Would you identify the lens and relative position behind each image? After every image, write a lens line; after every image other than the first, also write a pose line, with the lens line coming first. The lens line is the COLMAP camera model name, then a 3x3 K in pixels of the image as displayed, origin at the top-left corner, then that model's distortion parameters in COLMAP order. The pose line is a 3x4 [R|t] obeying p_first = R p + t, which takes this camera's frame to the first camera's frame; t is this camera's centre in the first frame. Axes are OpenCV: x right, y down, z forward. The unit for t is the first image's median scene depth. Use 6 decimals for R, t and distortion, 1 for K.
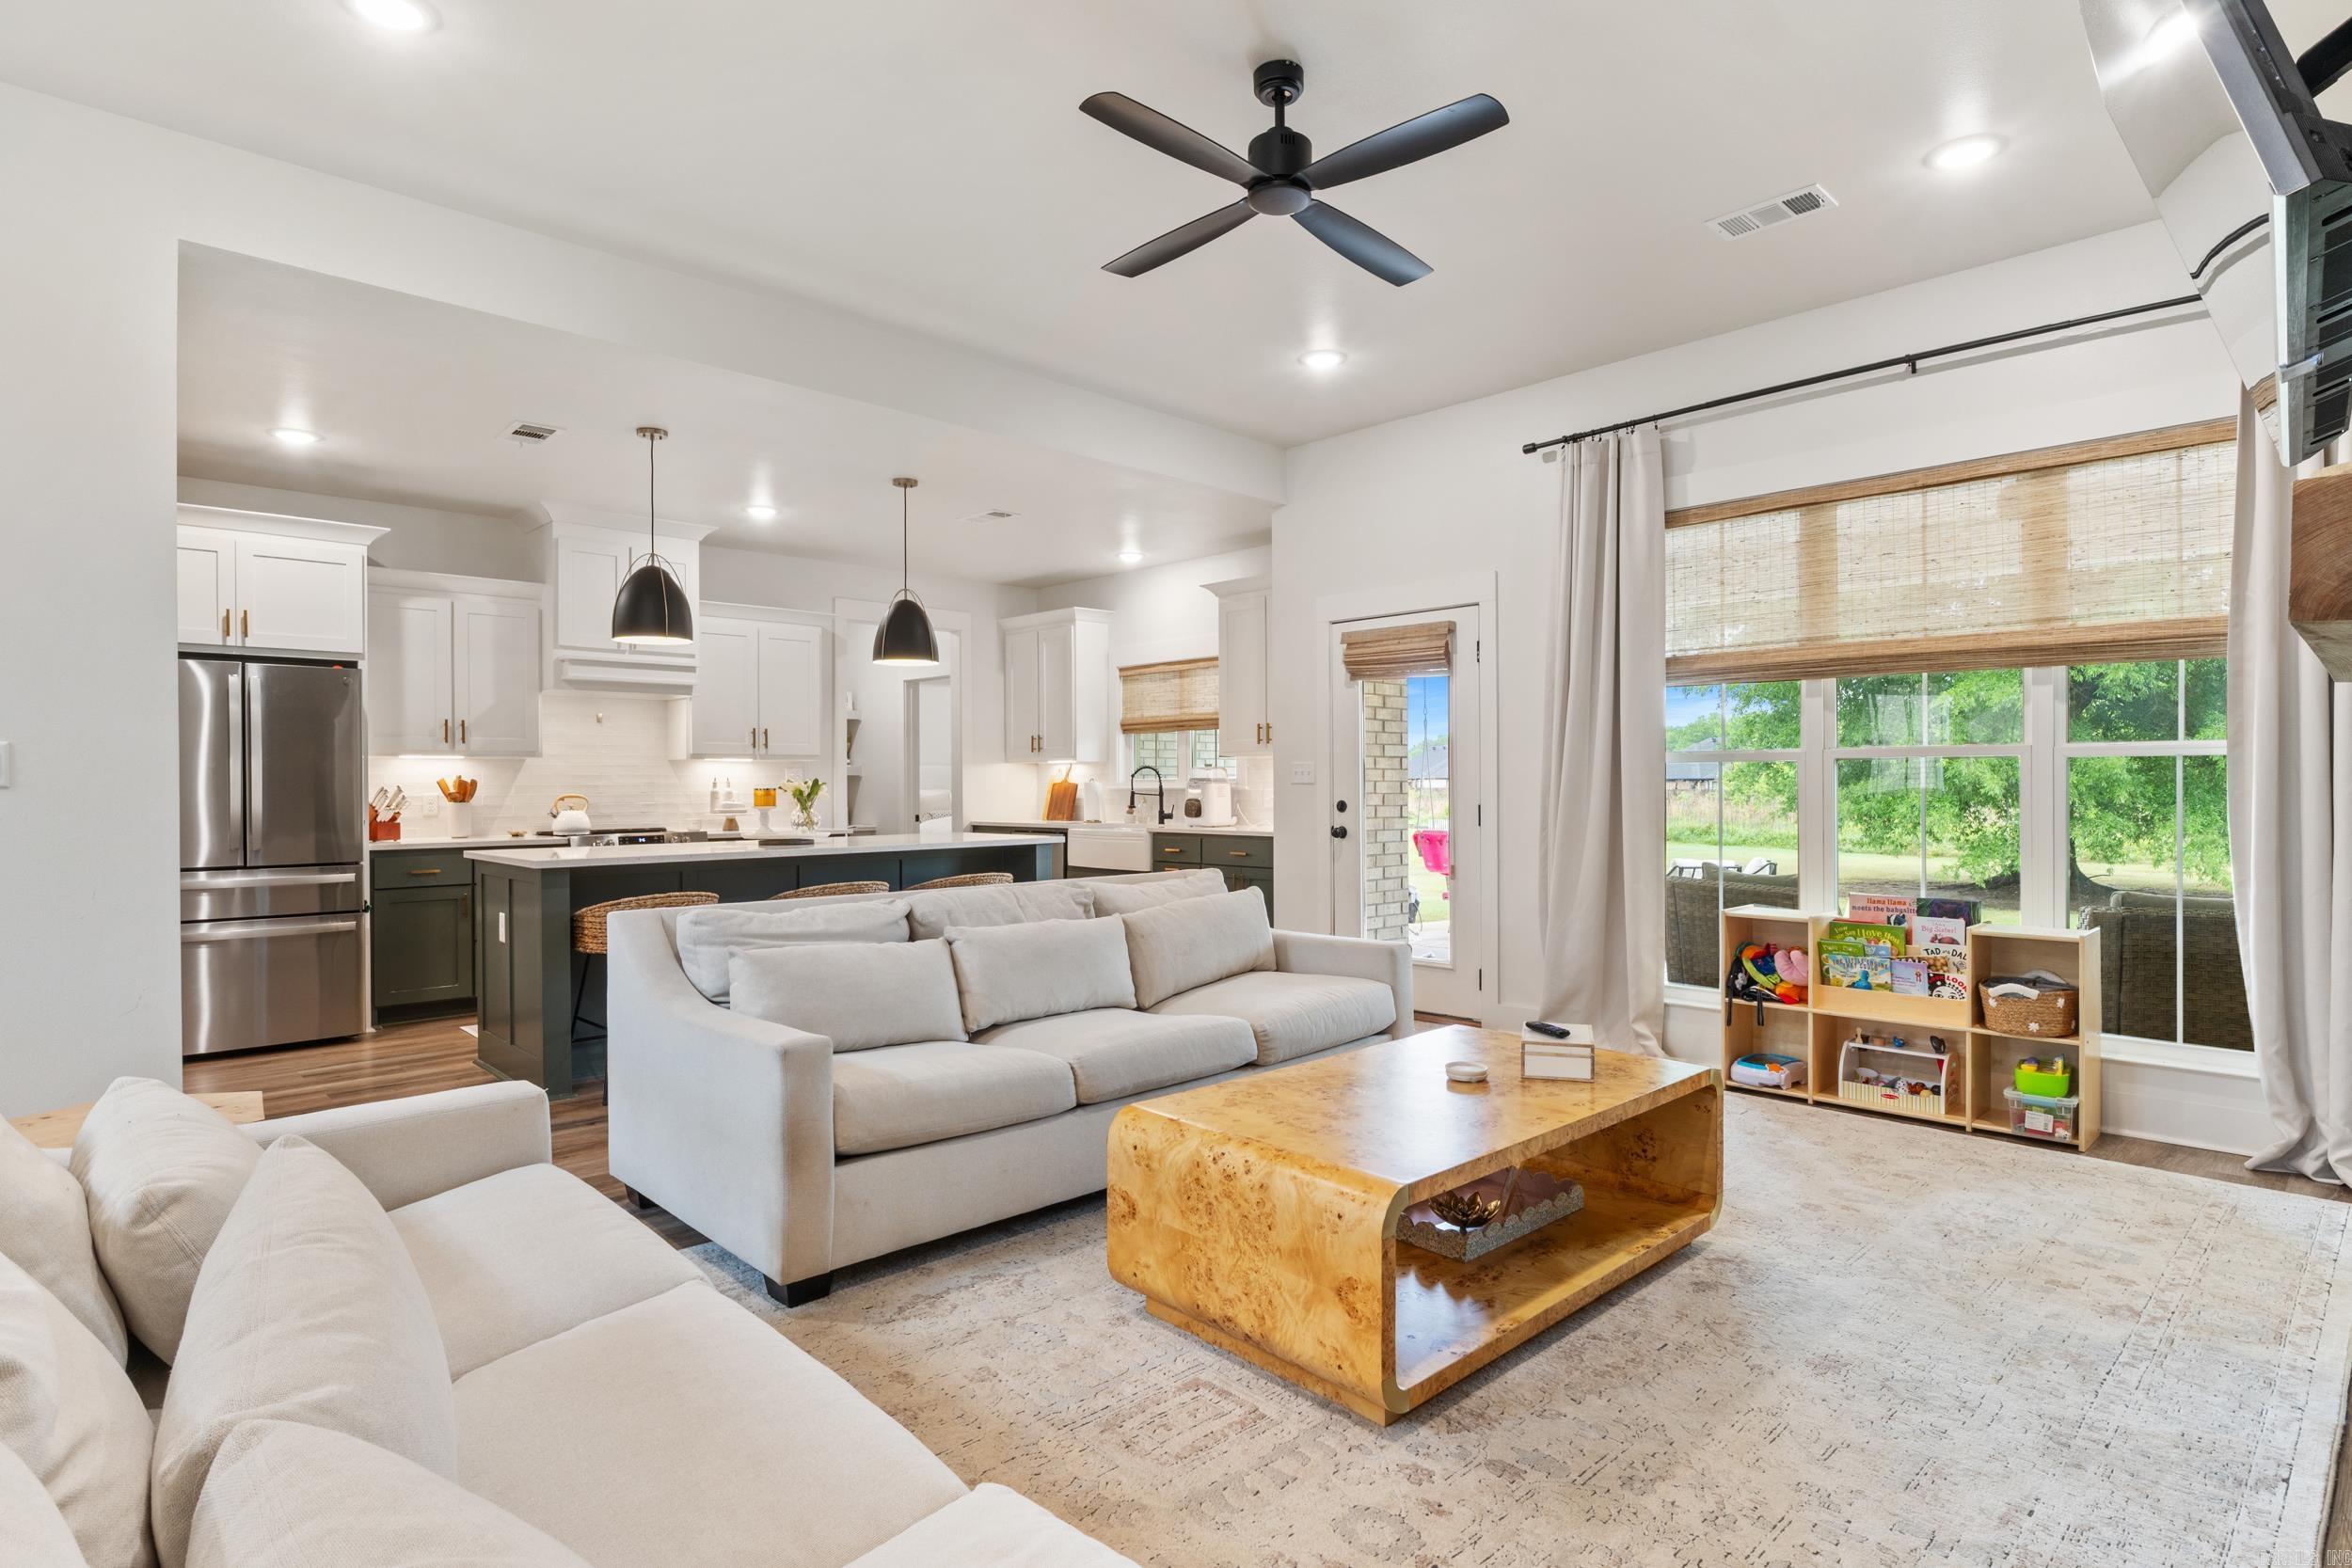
lens RADIAL K [[1214.8, 0, 1176.0], [0, 1214.8, 784.0], [0, 0, 1]] dist [-0.001872, -0.000723]
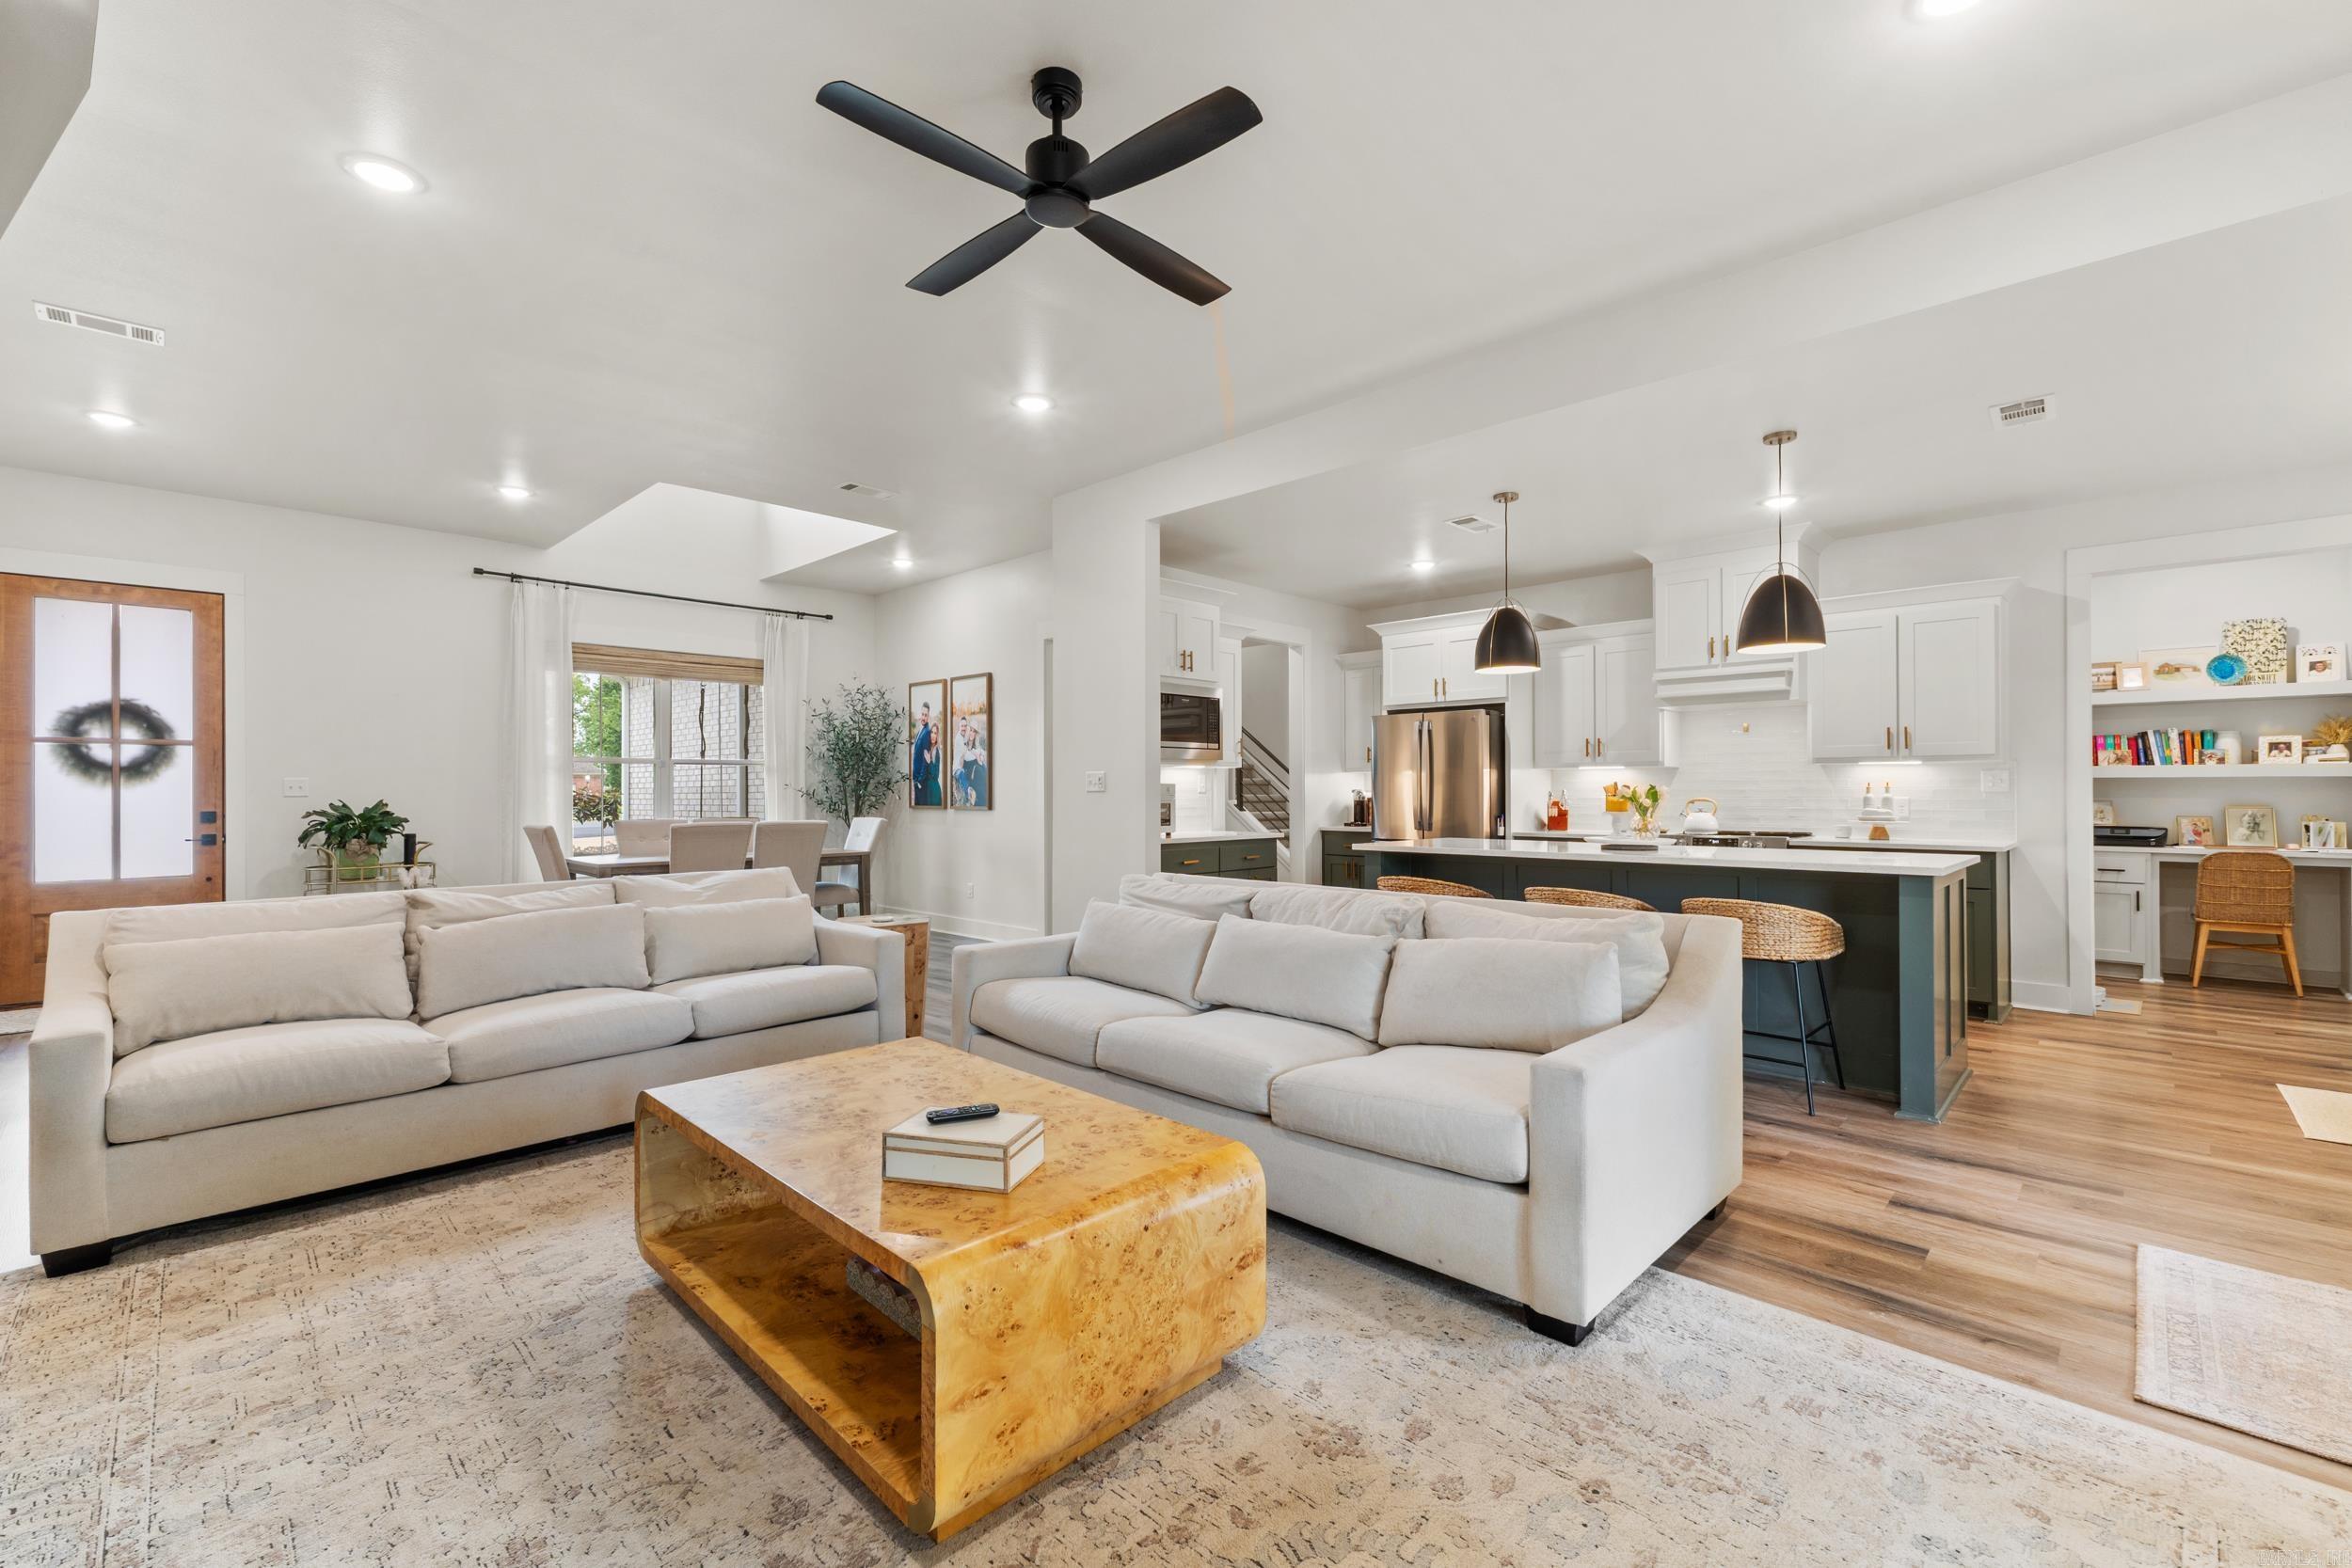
lens RADIAL K [[1004.1, 0, 1173.6], [0, 1004.1, 782.7], [0, 0, 1]] dist [0.001355, -0.000131]
pose [[0.027149, -0.004642, -0.999621, 0.459963], [0.000863, 0.999989, -0.004620, -0.002269], [0.999631, -0.000737, 0.027153, 0.541739]]
